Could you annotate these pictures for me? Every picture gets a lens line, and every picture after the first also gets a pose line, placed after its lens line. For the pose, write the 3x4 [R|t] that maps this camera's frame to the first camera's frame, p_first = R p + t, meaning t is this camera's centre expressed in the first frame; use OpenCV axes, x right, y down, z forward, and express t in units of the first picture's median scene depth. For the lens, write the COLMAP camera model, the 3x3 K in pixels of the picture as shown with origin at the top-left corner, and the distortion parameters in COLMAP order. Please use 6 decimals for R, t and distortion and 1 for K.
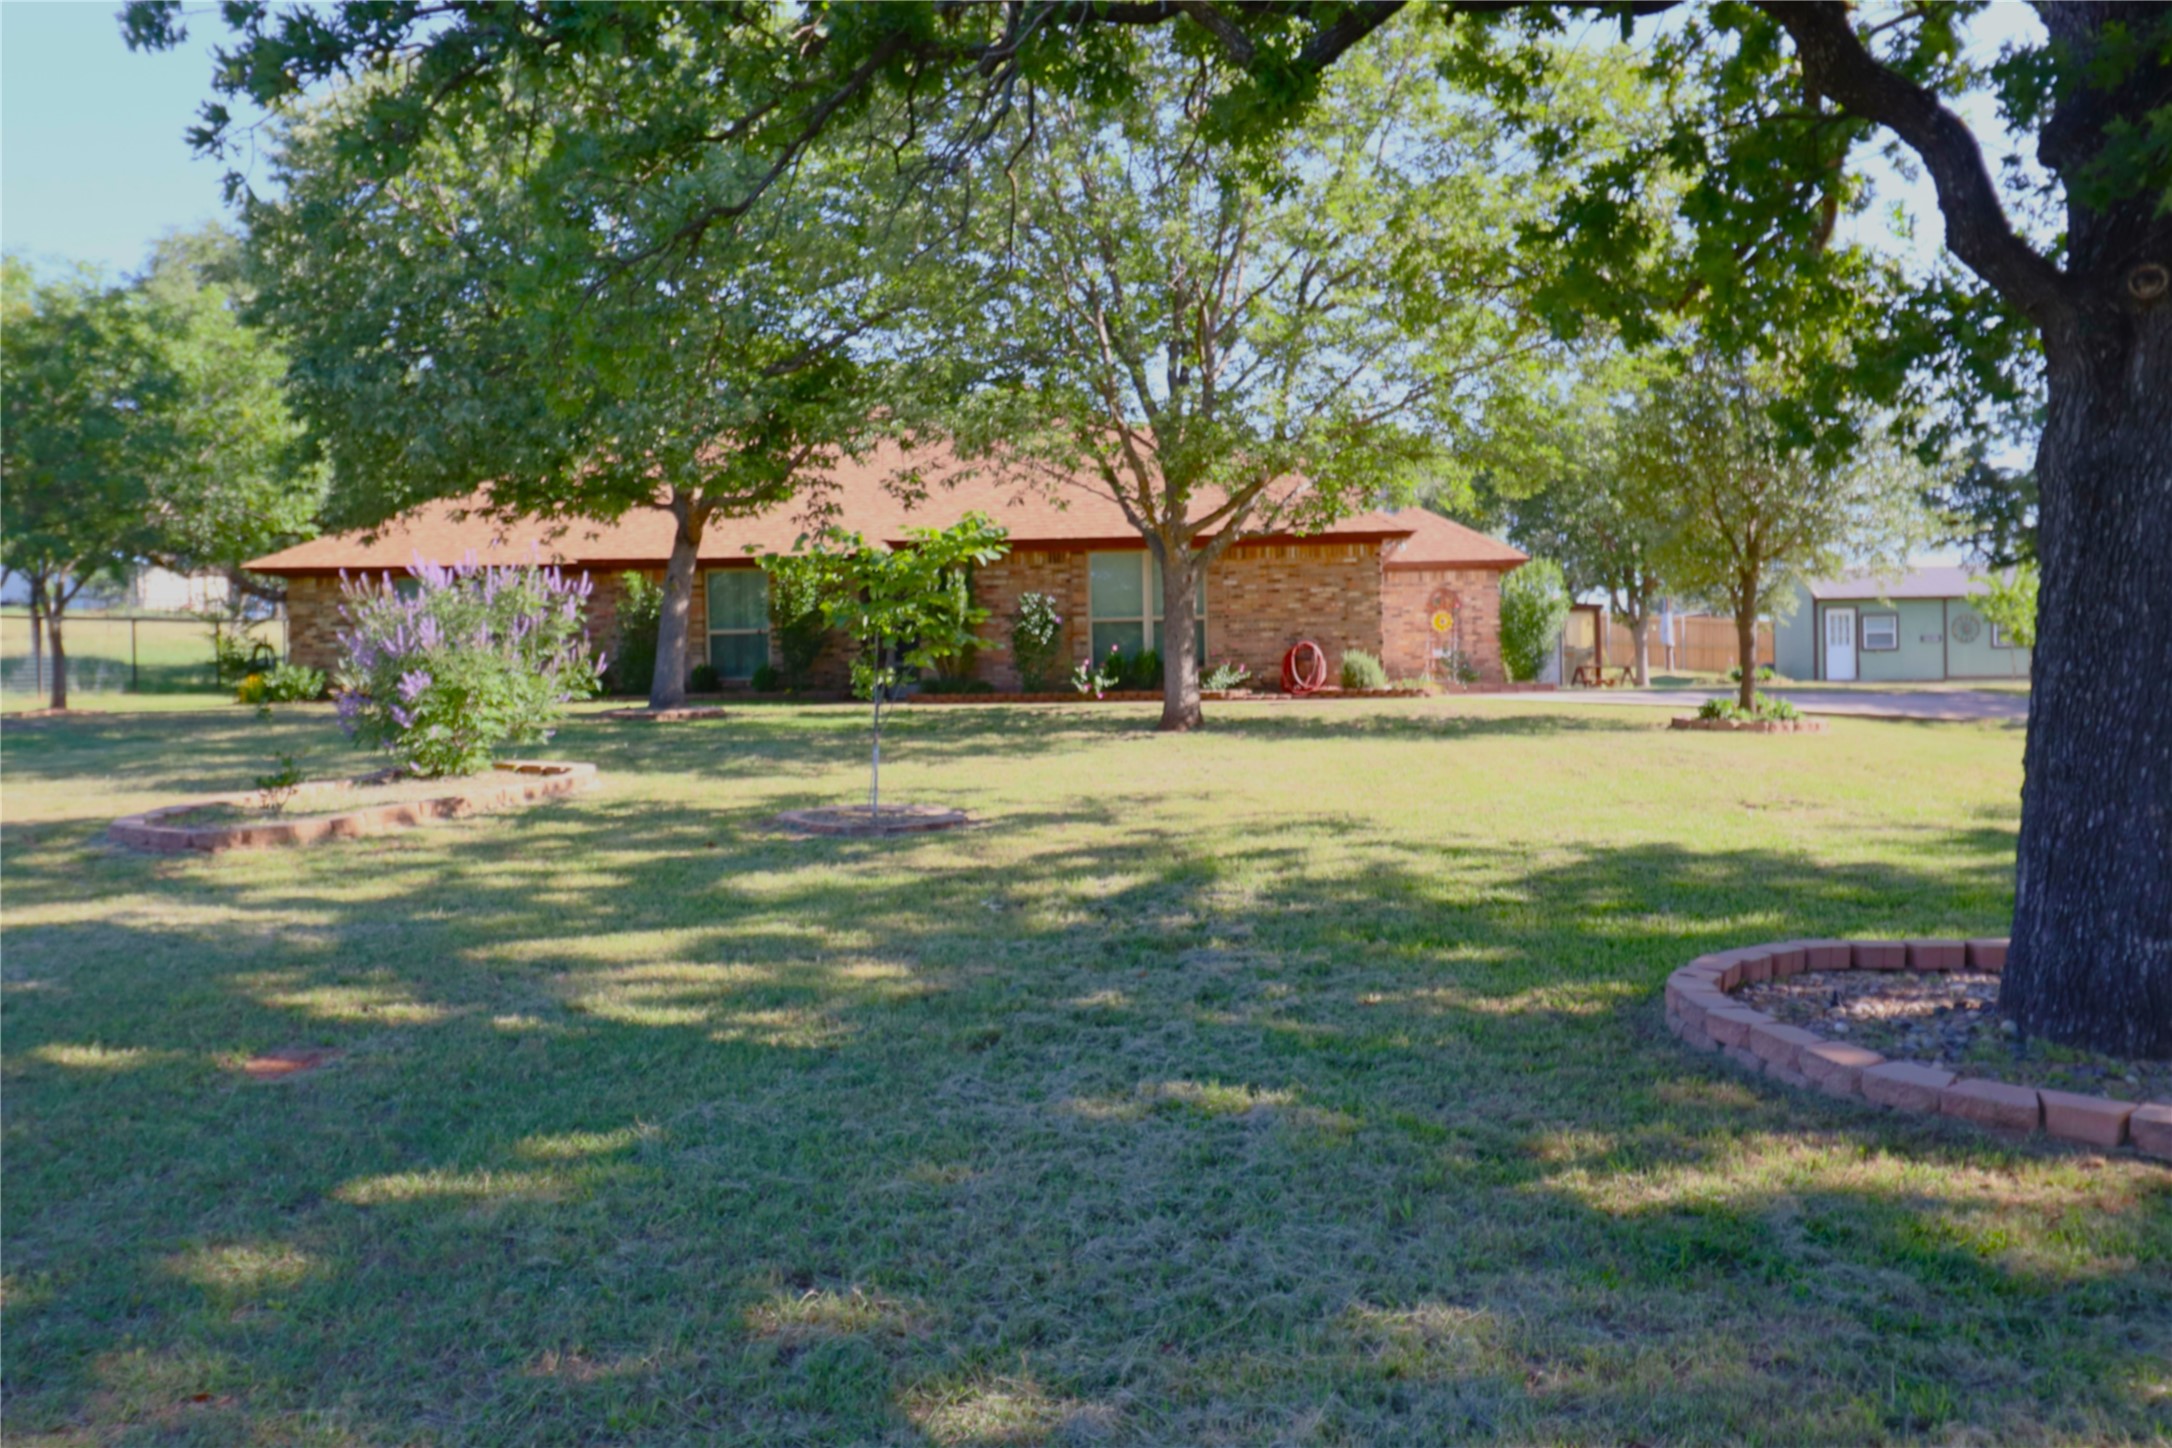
lens RADIAL K [[1770.2, 0, 1086.0], [0, 1770.2, 724.0], [0, 0, 1]] dist [-0.050012, 0.003495]
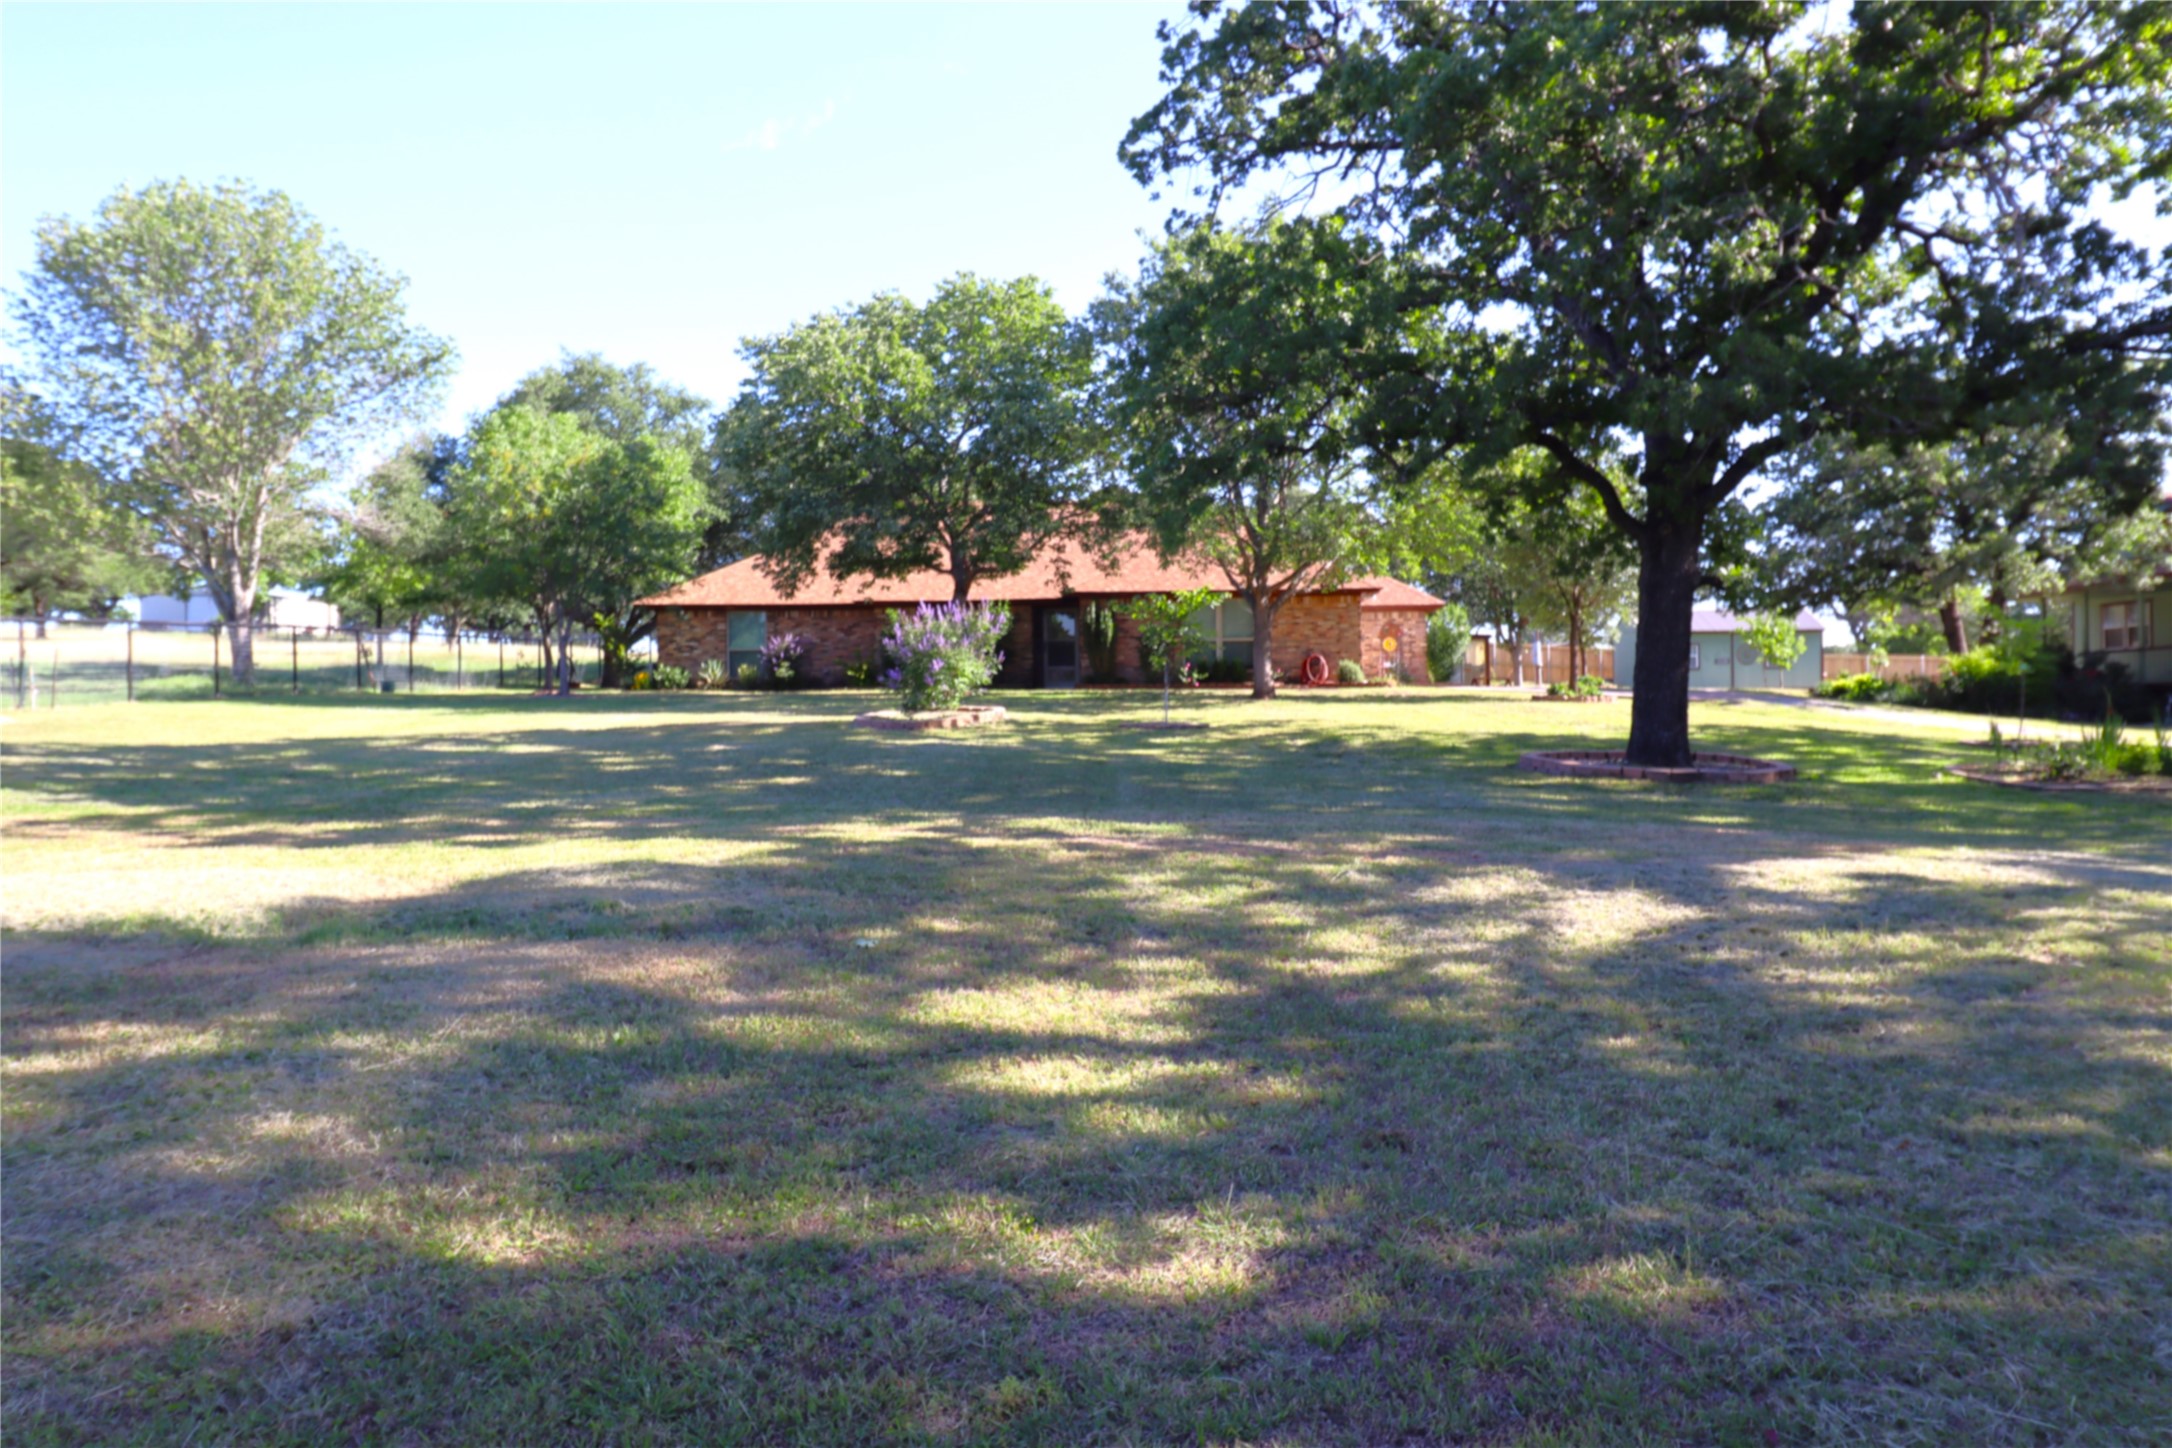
lens RADIAL K [[1770.2, 0, 1086.0], [0, 1770.2, 724.0], [0, 0, 1]] dist [-0.050012, 0.003495]
pose [[0.998011, 0.003529, 0.062945, -0.197009], [-0.002326, 0.999814, -0.019168, 0.051528], [-0.063001, 0.018983, 0.997833, -0.643385]]
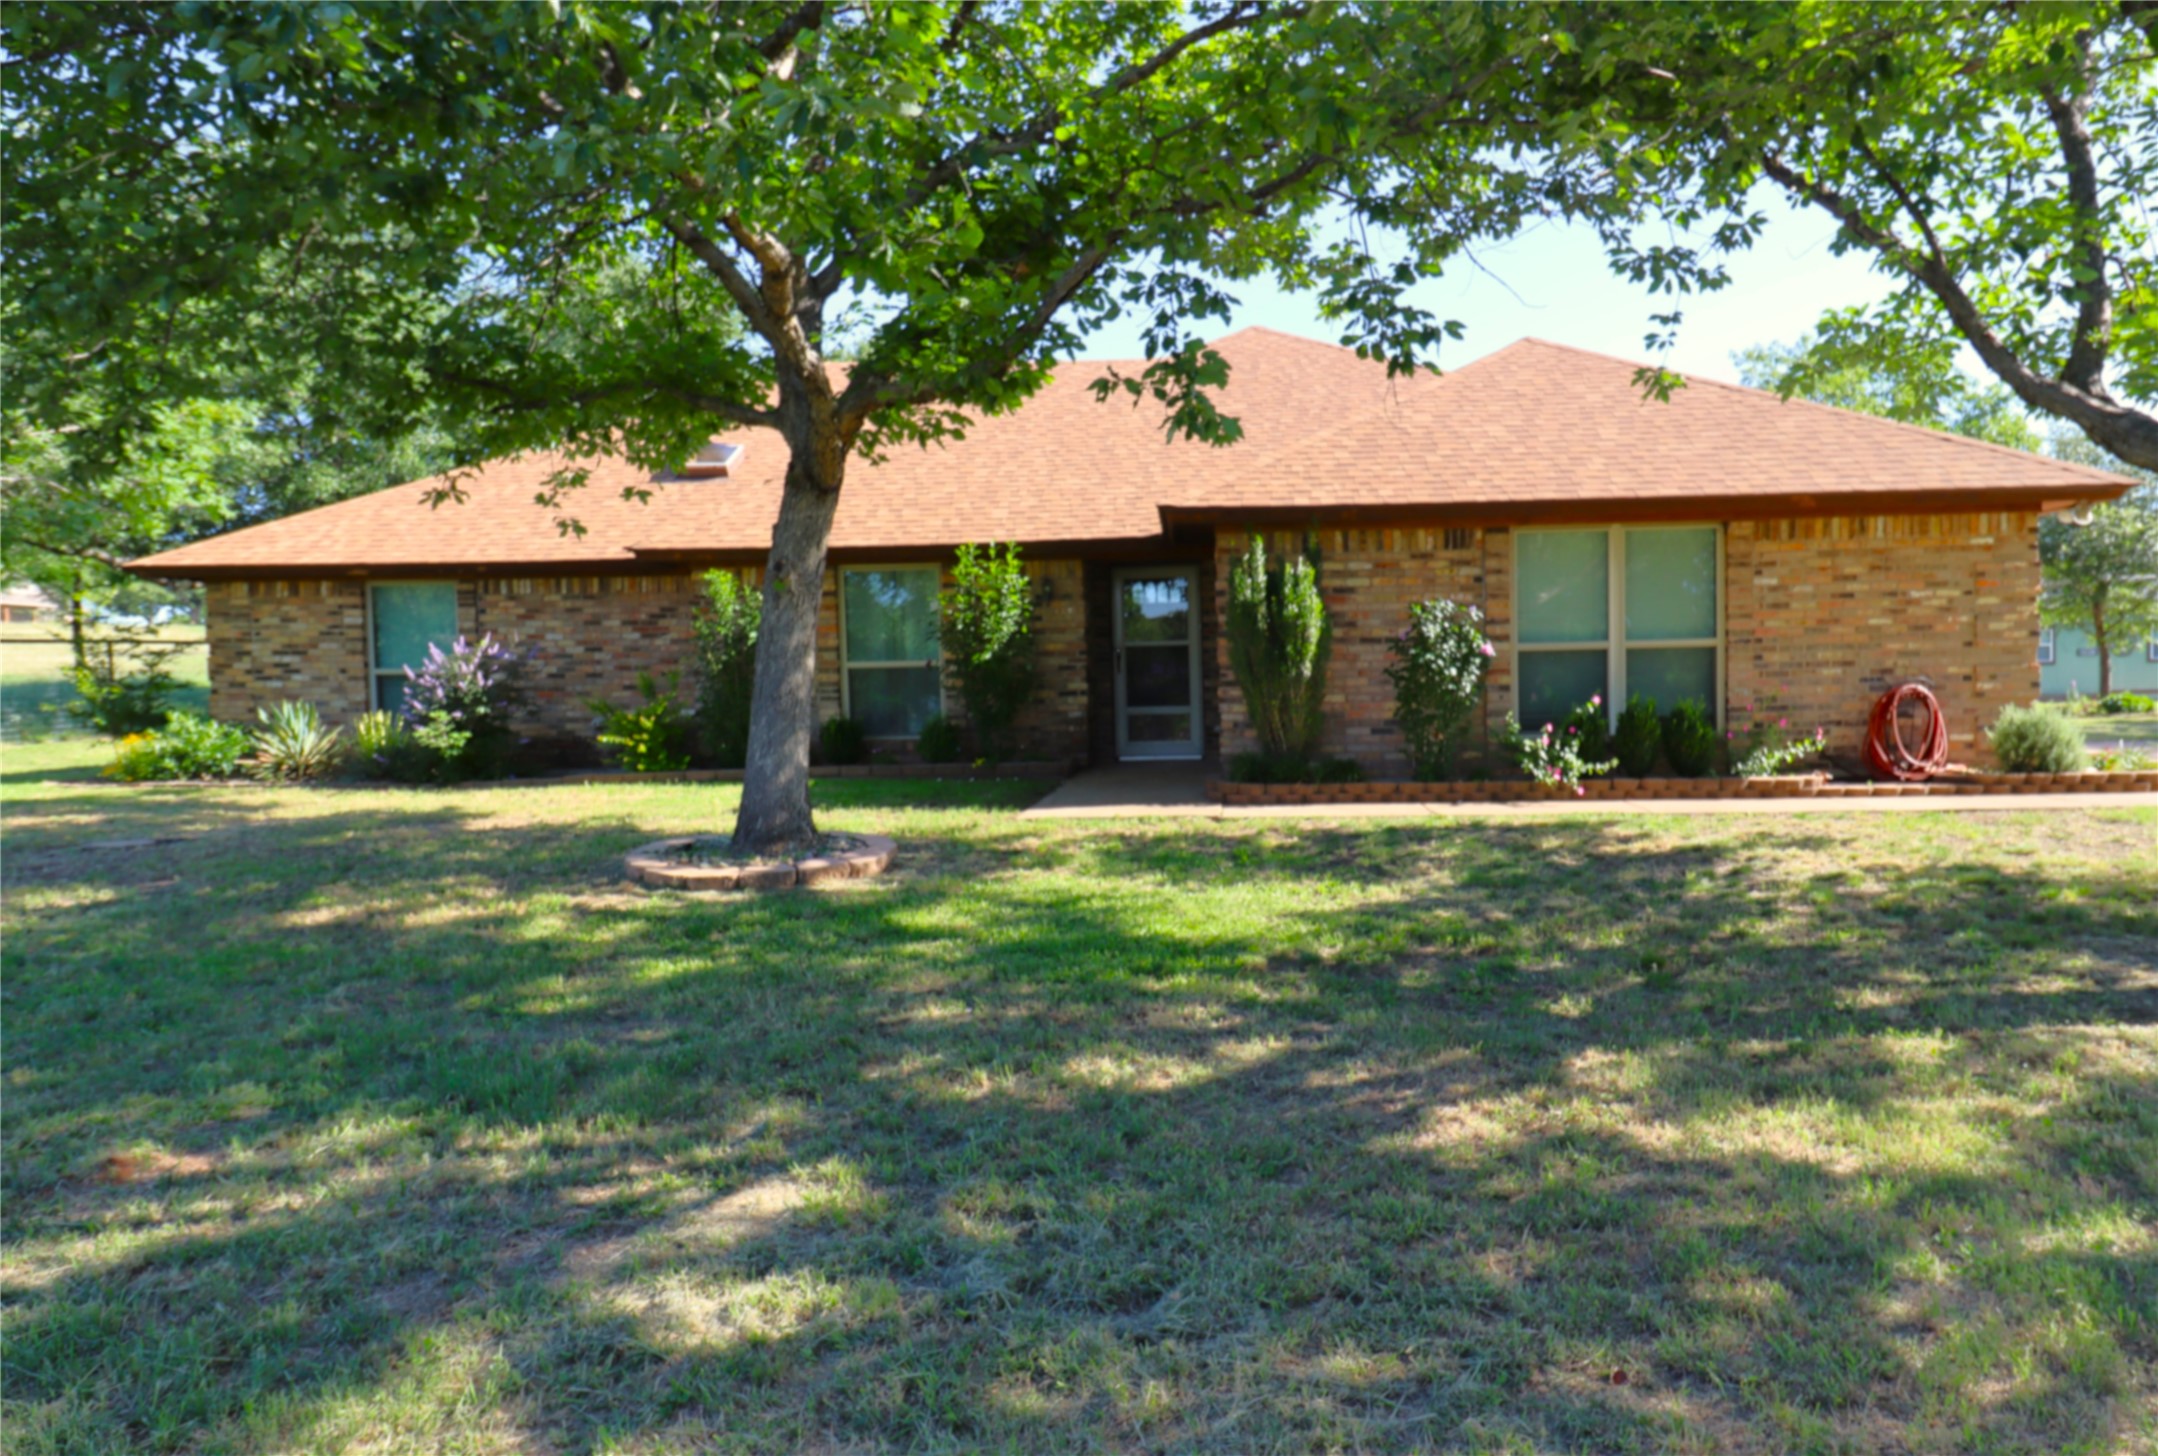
lens RADIAL K [[1174.7, 0, 1079.0], [0, 1174.7, 728.0], [0, 0, 1]] dist [-0.001333, -0.000590]
pose [[0.999991, -0.003944, 0.001541, -0.143304], [0.003896, 0.999541, 0.030052, -0.045872], [-0.001659, -0.030046, 0.999547, 0.632899]]
